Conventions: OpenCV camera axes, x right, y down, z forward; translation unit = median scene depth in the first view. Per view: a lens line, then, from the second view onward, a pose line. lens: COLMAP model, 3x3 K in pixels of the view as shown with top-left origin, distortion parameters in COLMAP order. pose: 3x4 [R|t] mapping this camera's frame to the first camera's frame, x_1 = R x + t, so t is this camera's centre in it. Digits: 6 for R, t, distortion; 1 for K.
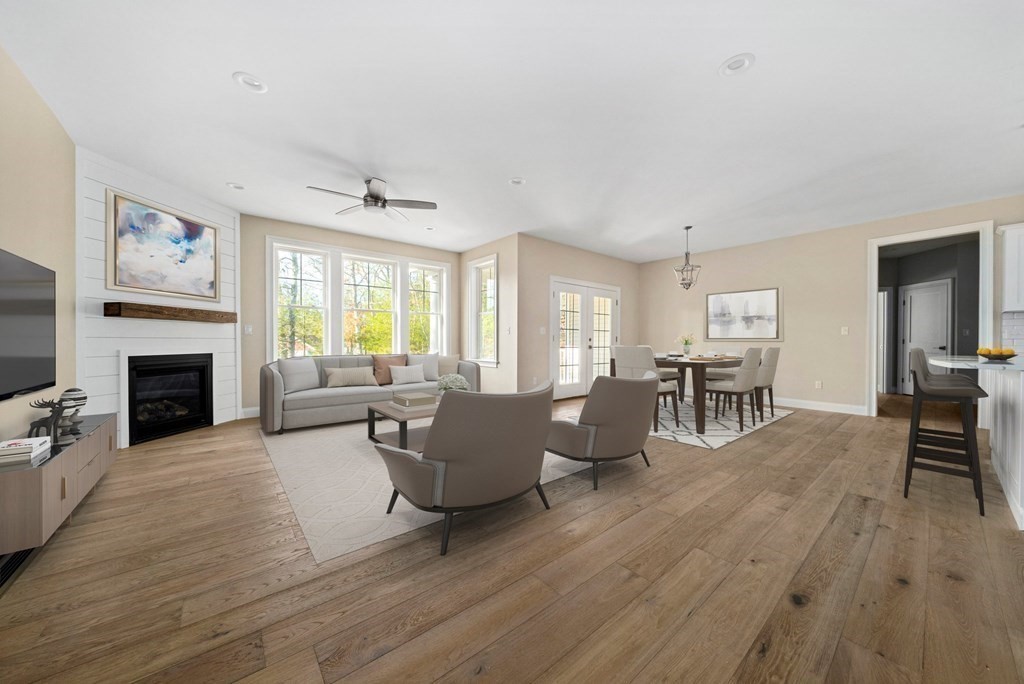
lens RADIAL K [[356.9, 0, 510.1], [0, 356.9, 344.1], [0, 0, 1]] dist [-0.004106, 0.000022]
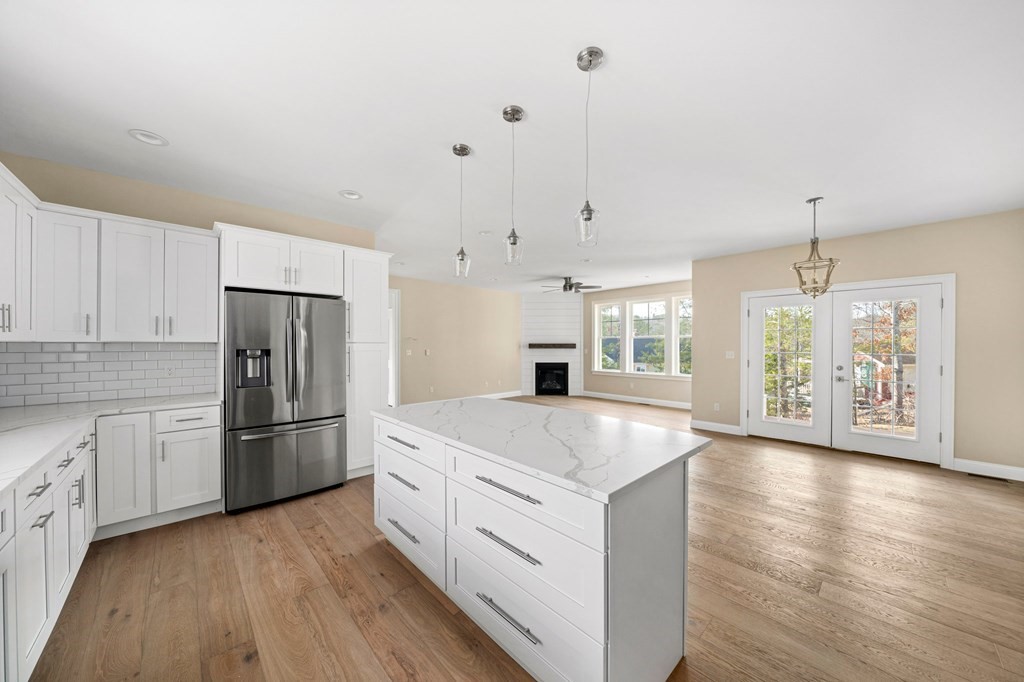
lens RADIAL K [[356.9, 0, 516.5], [0, 356.9, 345.2], [0, 0, 1]] dist [-0.004106, 0.000022]
pose [[0.067611, 0.001531, -0.997711, 1.140073], [-0.006793, 0.999976, 0.001074, -0.069282], [0.997689, 0.006704, 0.067620, 0.452023]]
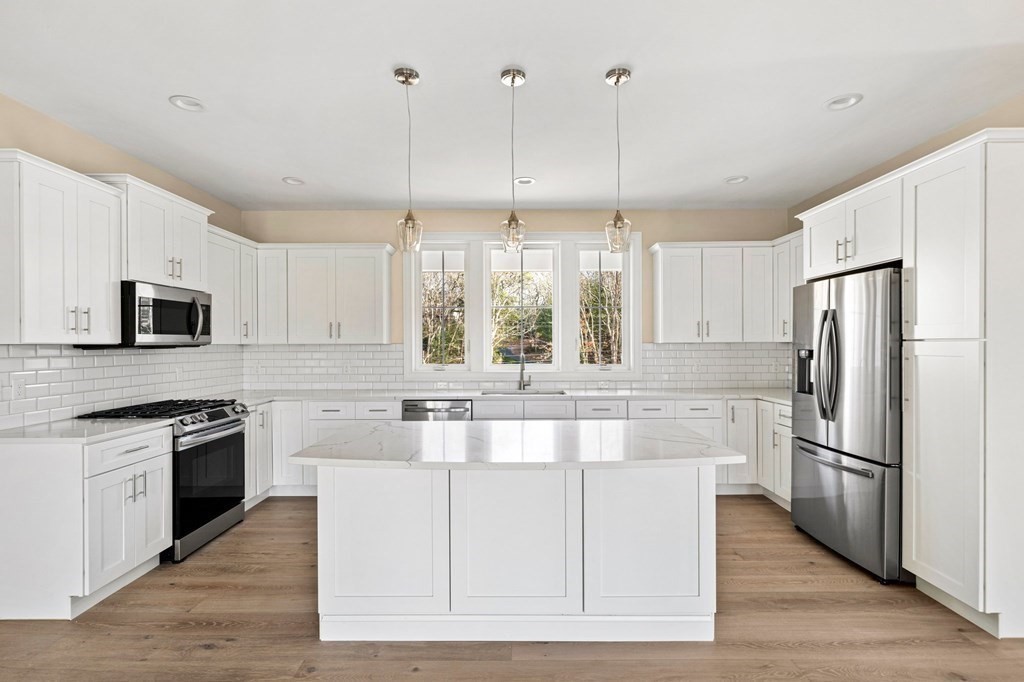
lens RADIAL K [[481.2, 0, 510.3], [0, 481.2, 345.0], [0, 0, 1]] dist [-0.005834, 0.000888]
pose [[-0.767670, 0.003147, 0.640838, 0.424086], [0.007329, 0.999966, 0.003869, -0.070789], [-0.640804, 0.007667, -0.767666, 0.844941]]
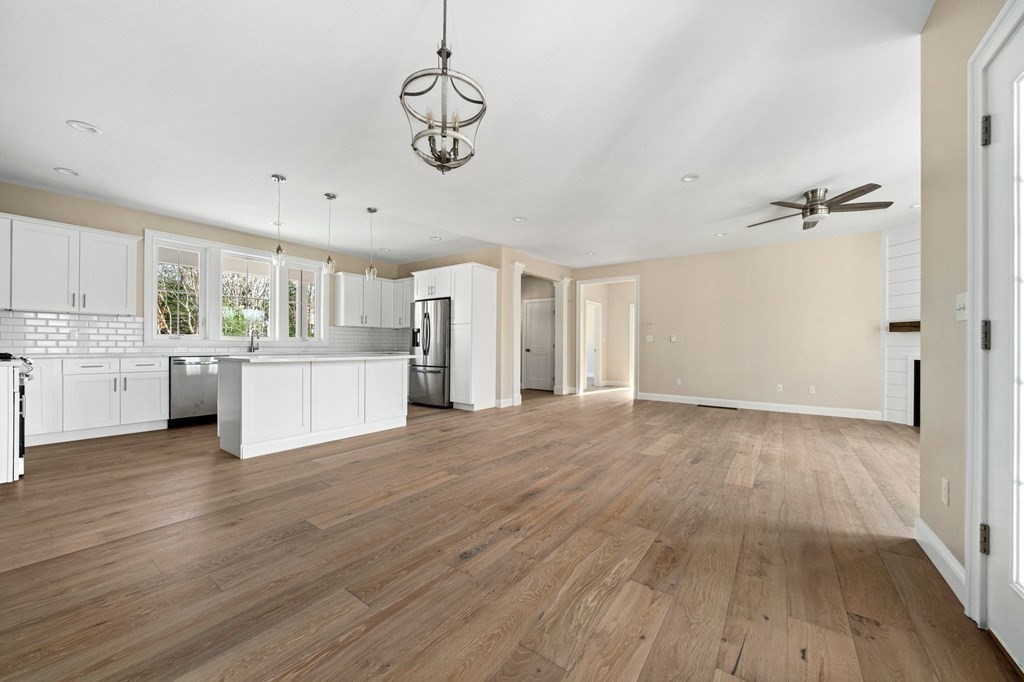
lens RADIAL K [[379.1, 0, 509.7], [0, 379.1, 347.5], [0, 0, 1]] dist [0.002257, -0.000670]
pose [[-0.971873, -0.005463, -0.235444, 0.529927], [-0.007712, 0.999933, 0.008635, -0.009083], [0.235381, 0.010208, -0.971850, 1.394706]]
